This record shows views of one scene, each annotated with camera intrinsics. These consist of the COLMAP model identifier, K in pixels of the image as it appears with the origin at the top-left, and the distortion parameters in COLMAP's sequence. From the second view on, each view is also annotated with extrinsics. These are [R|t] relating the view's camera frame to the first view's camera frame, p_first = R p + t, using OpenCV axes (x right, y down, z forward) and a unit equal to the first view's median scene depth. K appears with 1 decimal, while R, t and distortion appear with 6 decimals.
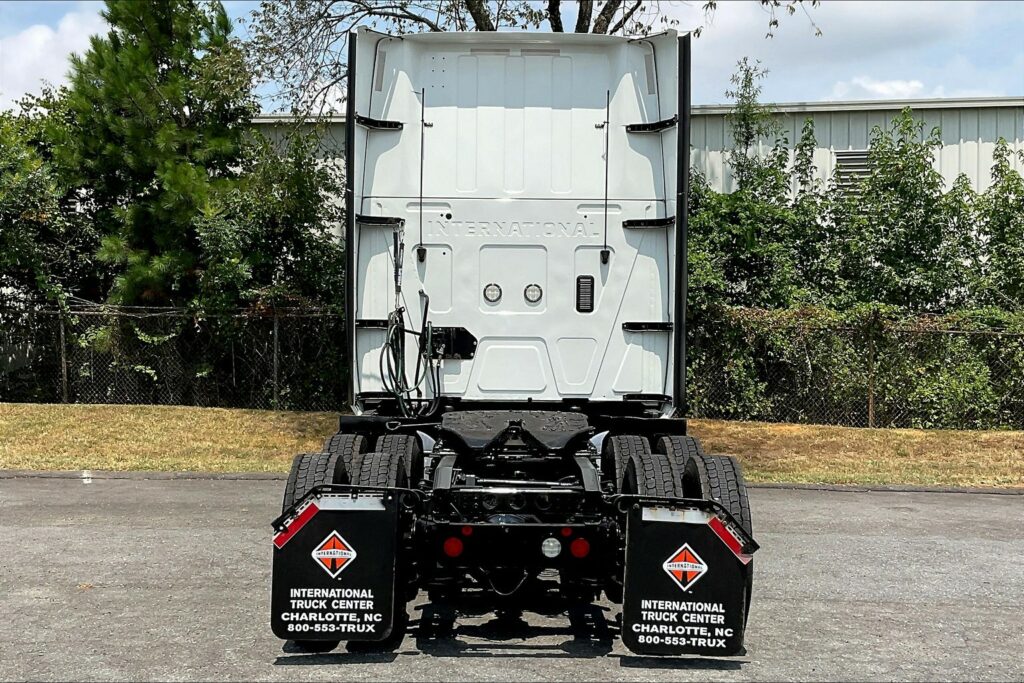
lens RADIAL K [[1172.8, 0, 509.9], [0, 1172.8, 380.0], [0, 0, 1]] dist [0.037461, 0.012882]
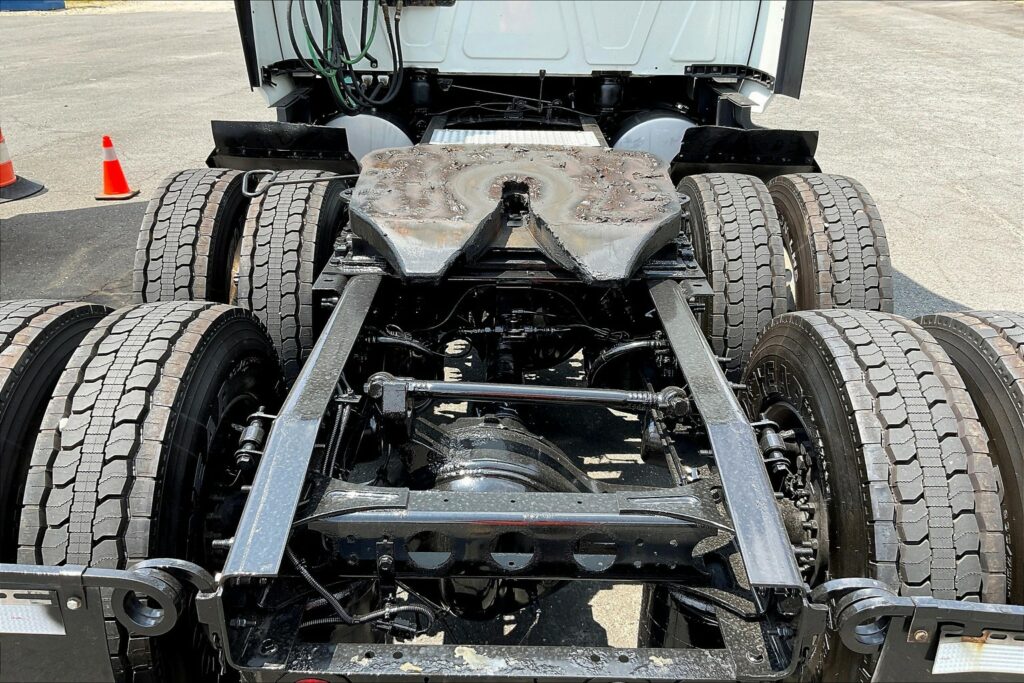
lens RADIAL K [[852.5, 0, 512.0], [0, 852.5, 341.5], [0, 0, 1]] dist [0.107505, -0.217686]
pose [[0.999829, 0.011466, -0.014478, 0.008849], [-0.004999, 0.922673, 0.385552, -0.030351], [0.017779, -0.385414, 0.922572, 0.501284]]
